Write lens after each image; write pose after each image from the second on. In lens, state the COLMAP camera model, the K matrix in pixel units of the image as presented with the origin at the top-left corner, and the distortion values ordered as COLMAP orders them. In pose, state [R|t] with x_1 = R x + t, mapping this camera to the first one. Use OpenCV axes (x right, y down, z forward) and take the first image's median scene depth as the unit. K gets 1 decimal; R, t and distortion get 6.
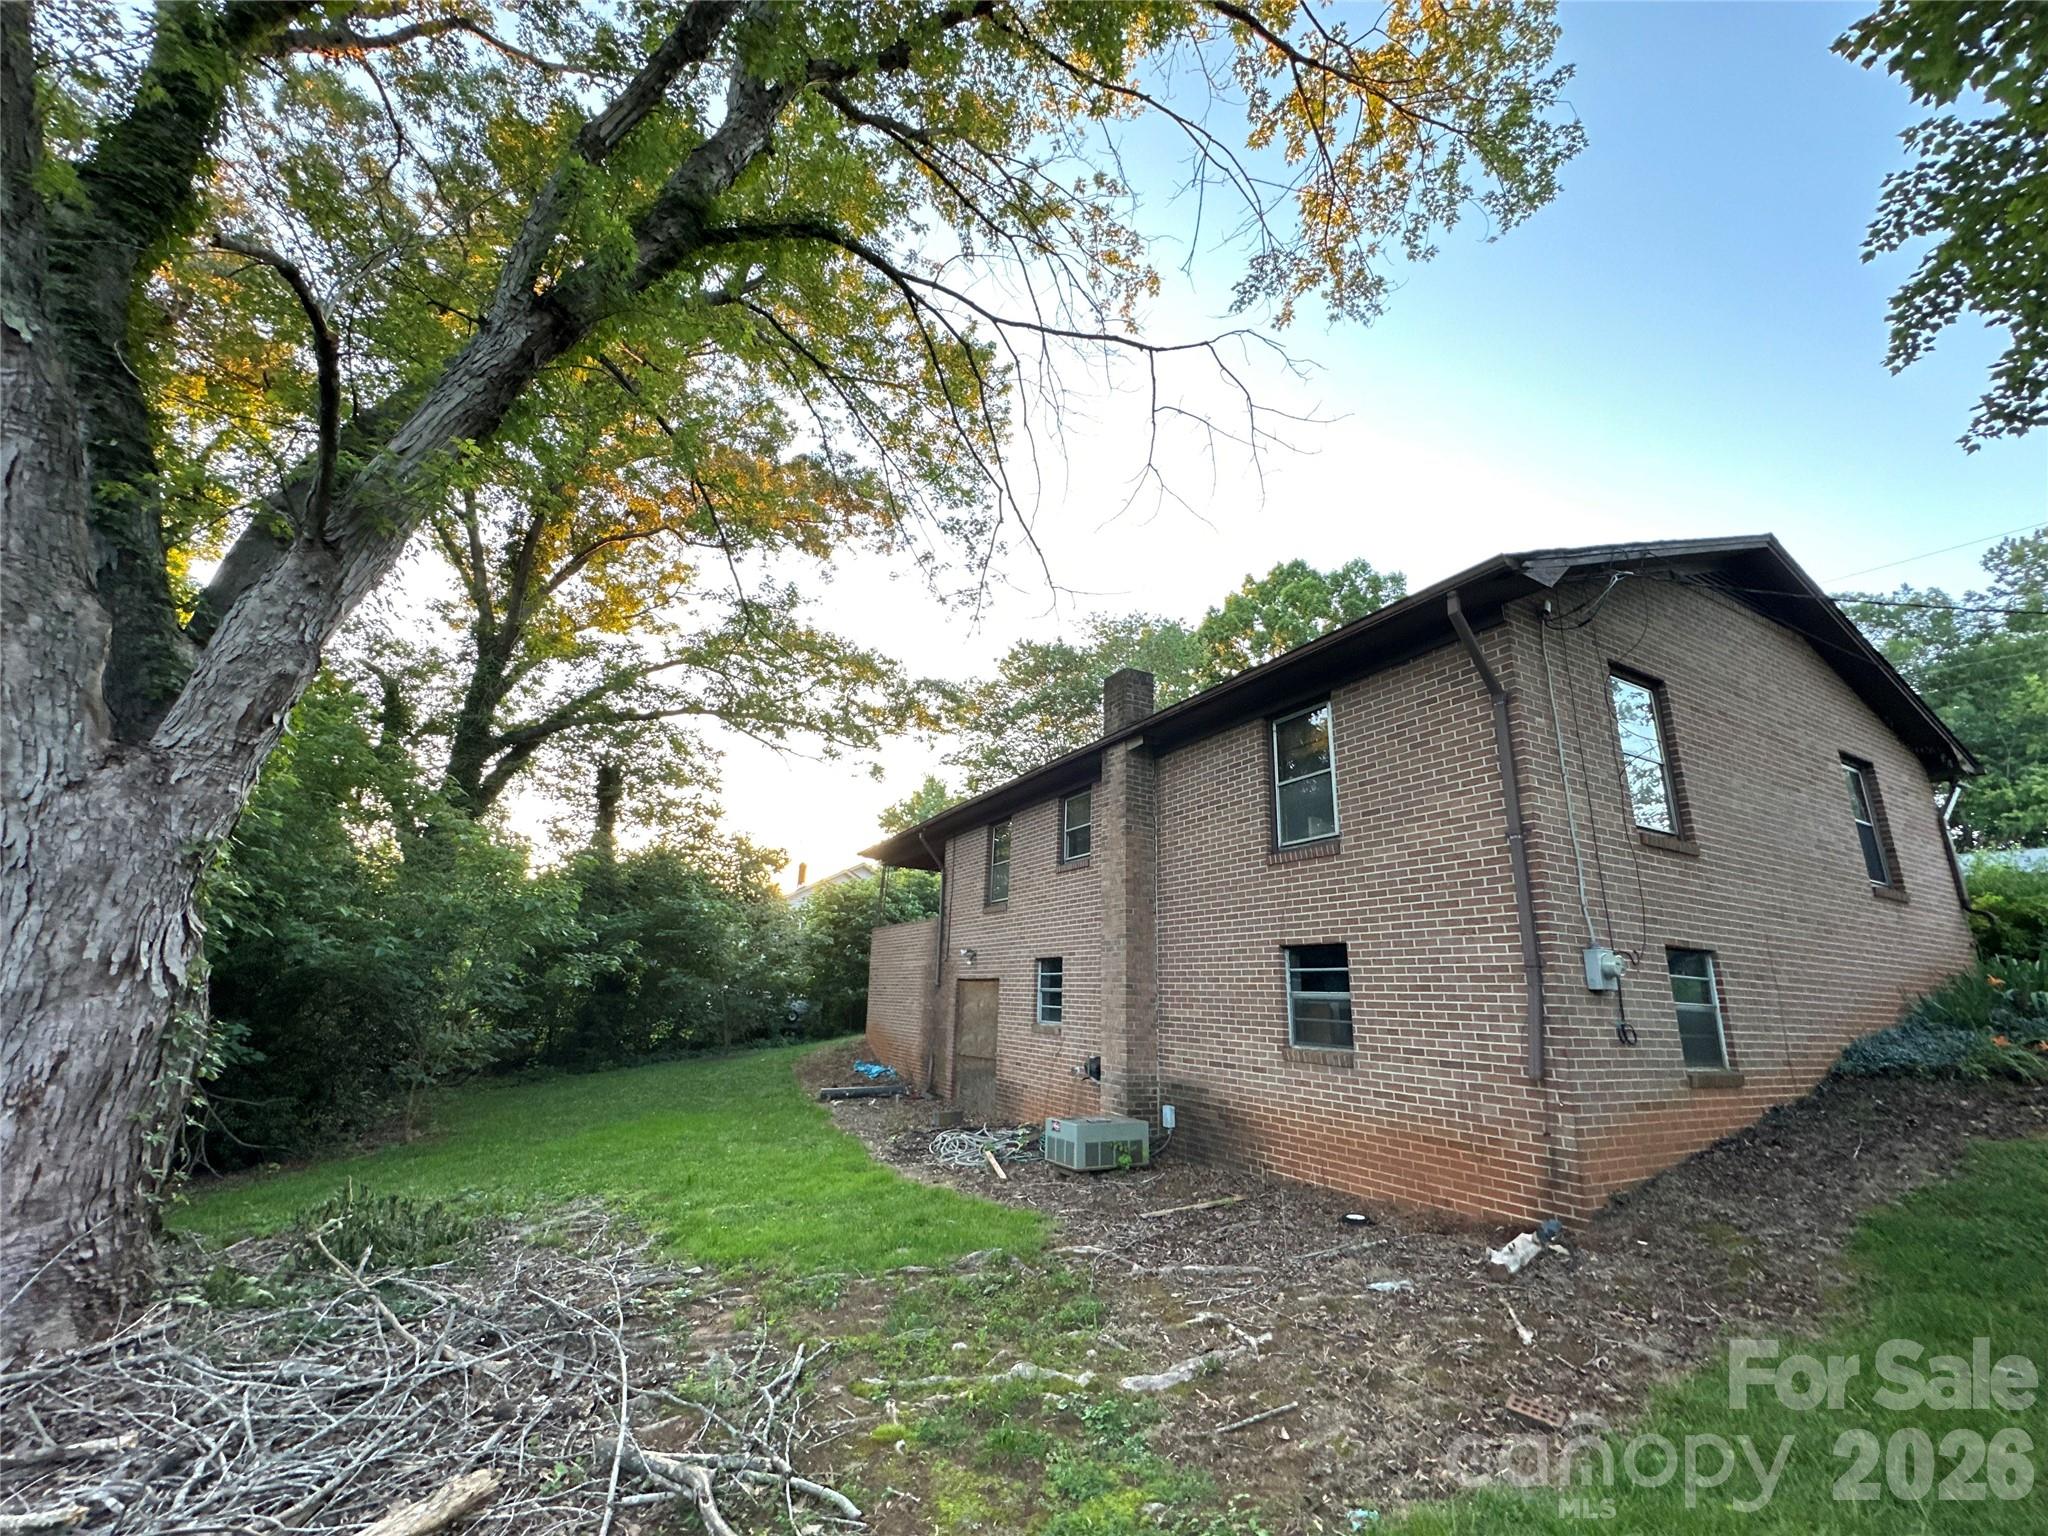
lens RADIAL K [[818.3, 0, 1024.0], [0, 818.3, 768.0], [0, 0, 1]] dist [-0.001323, 0.000045]
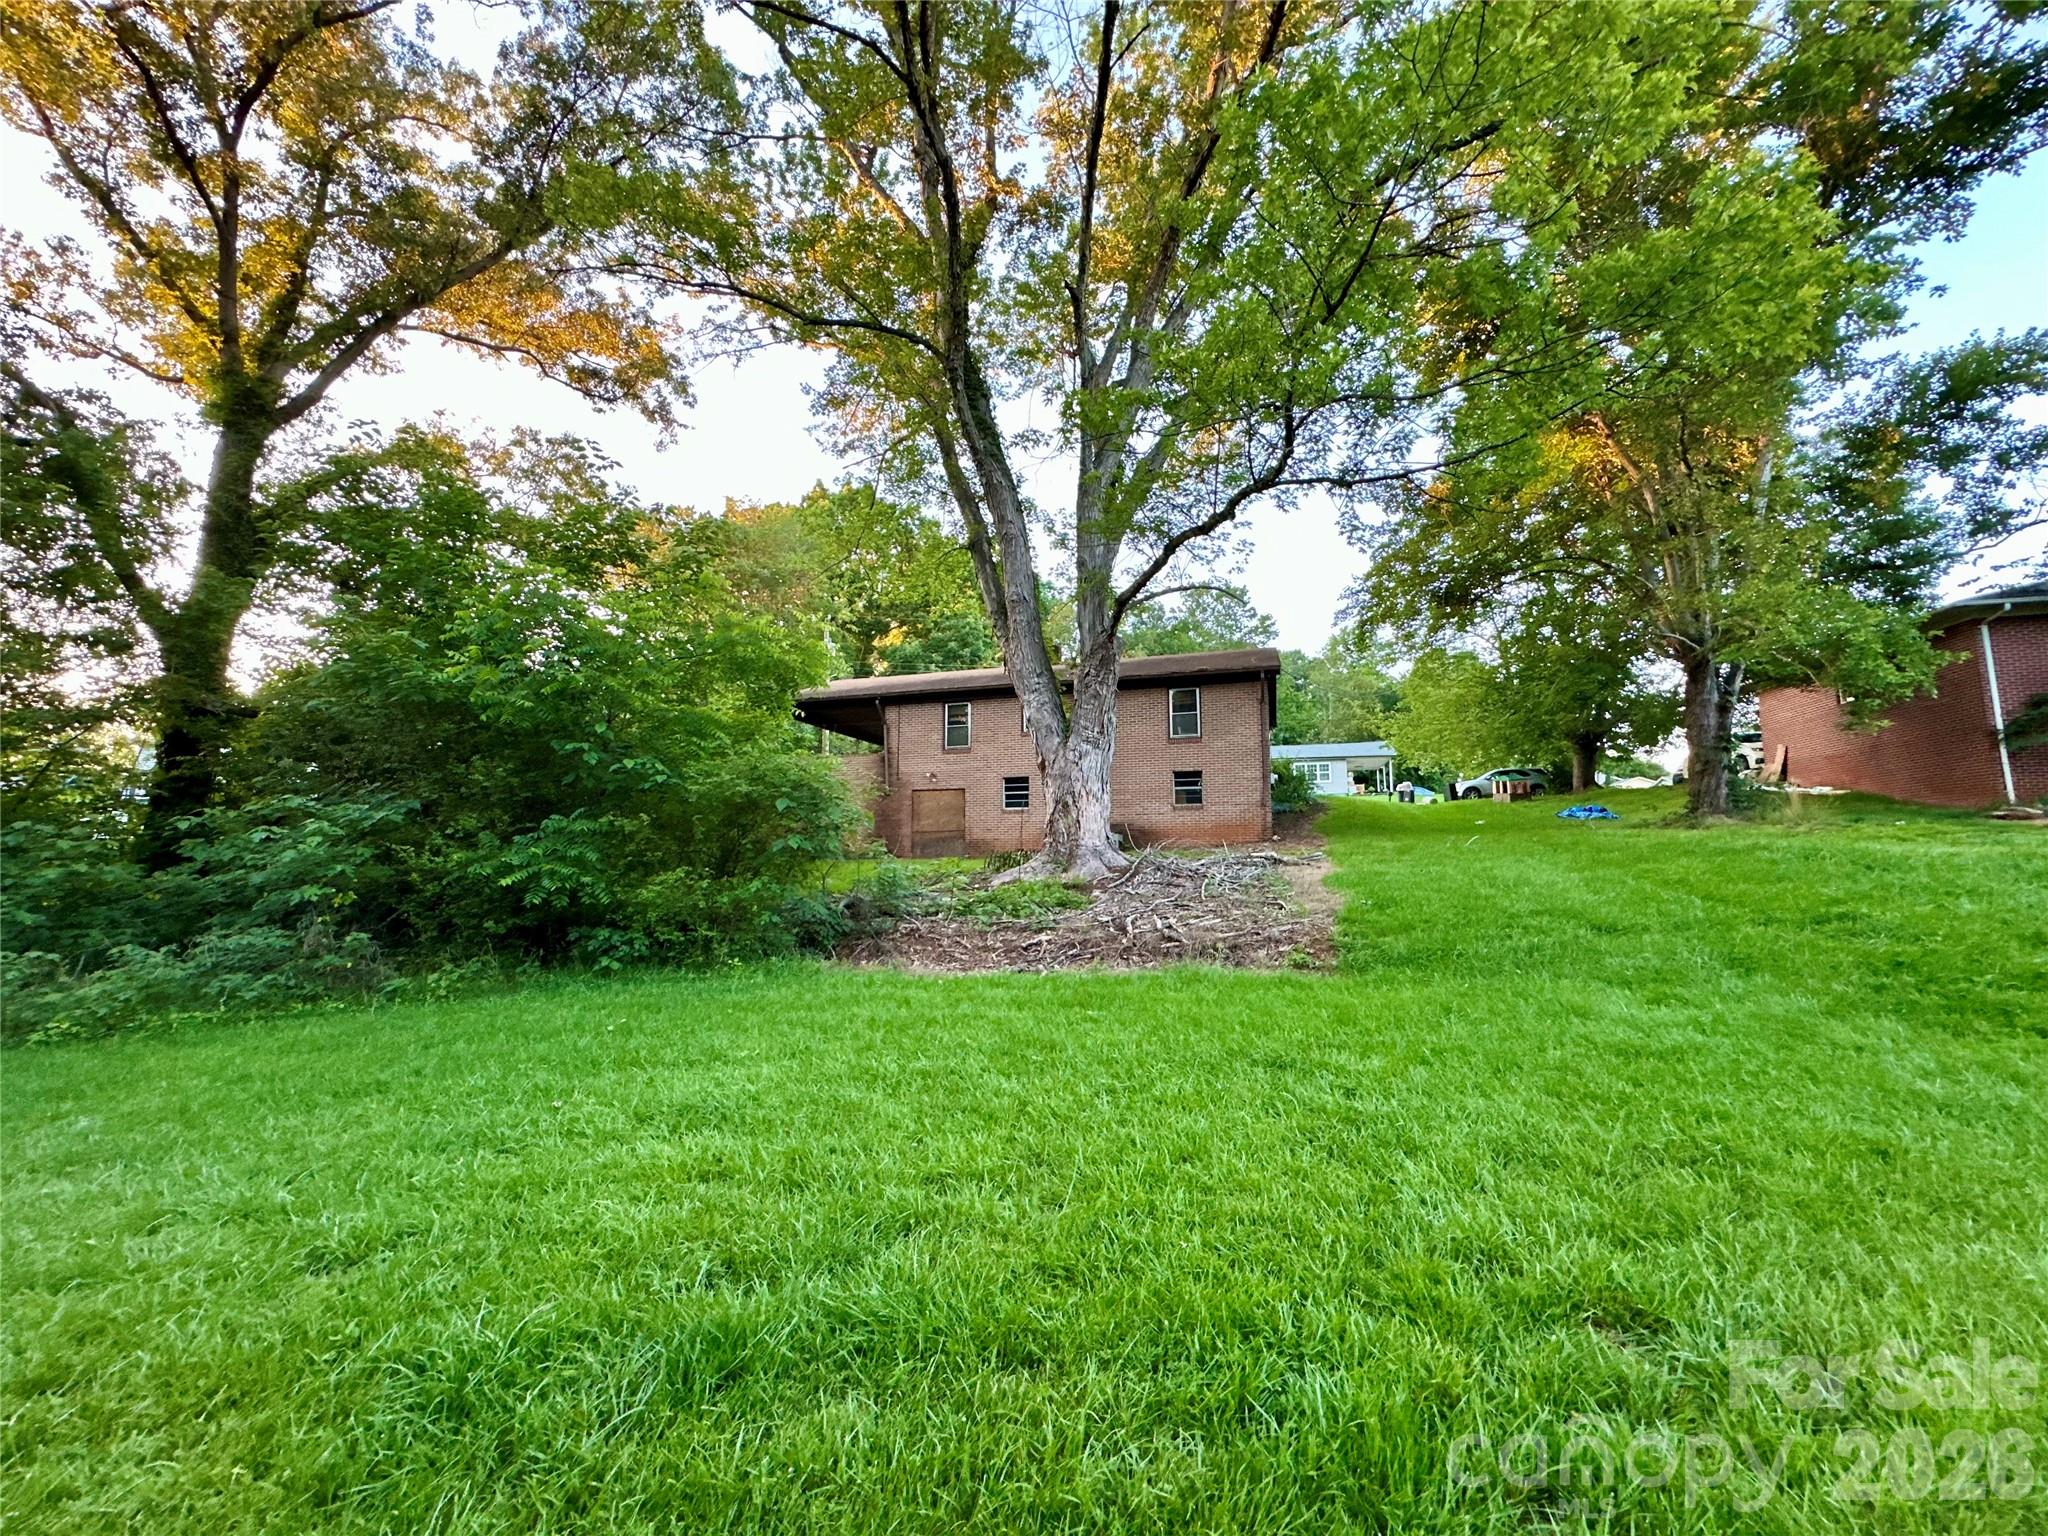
lens RADIAL K [[818.3, 0, 1024.0], [0, 818.3, 768.0], [0, 0, 1]] dist [-0.001323, 0.000045]
pose [[0.703334, 0.042588, 0.709582, -1.830890], [-0.164575, 0.980839, 0.104258, -0.005021], [-0.691546, -0.190108, 0.696867, -0.549768]]
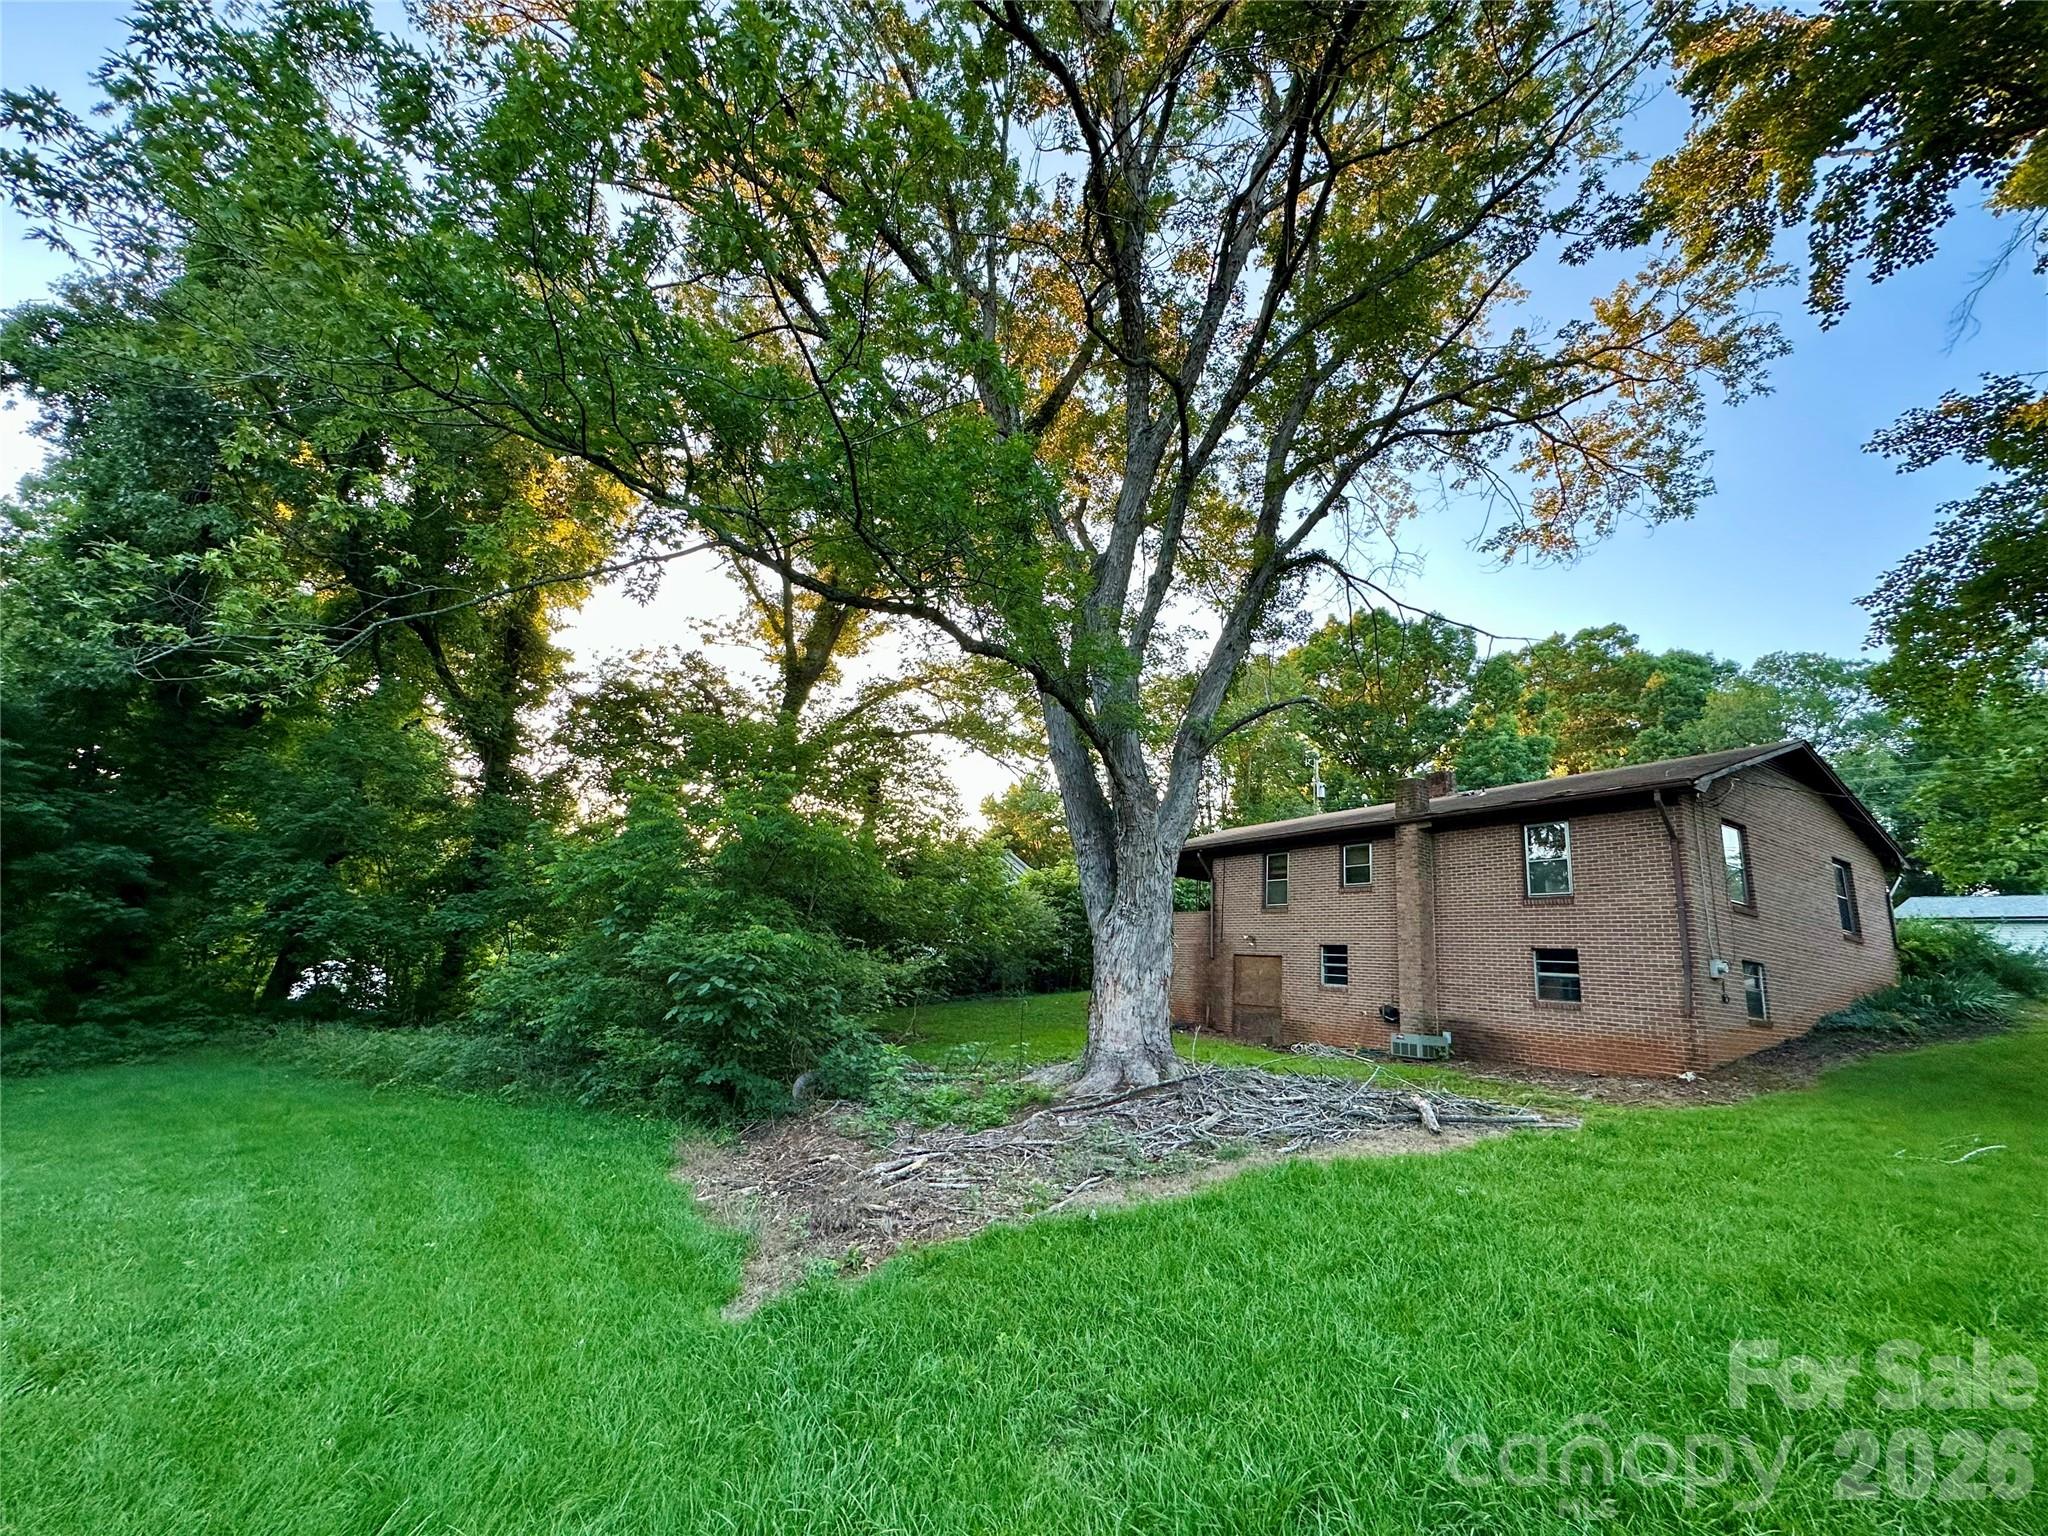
lens RADIAL K [[818.3, 0, 1024.0], [0, 818.3, 768.0], [0, 0, 1]] dist [-0.001323, 0.000045]
pose [[0.998354, 0.057274, 0.003162, -0.796255], [-0.057340, 0.997952, 0.028367, -0.167116], [-0.001530, -0.028502, 0.999593, -0.790561]]
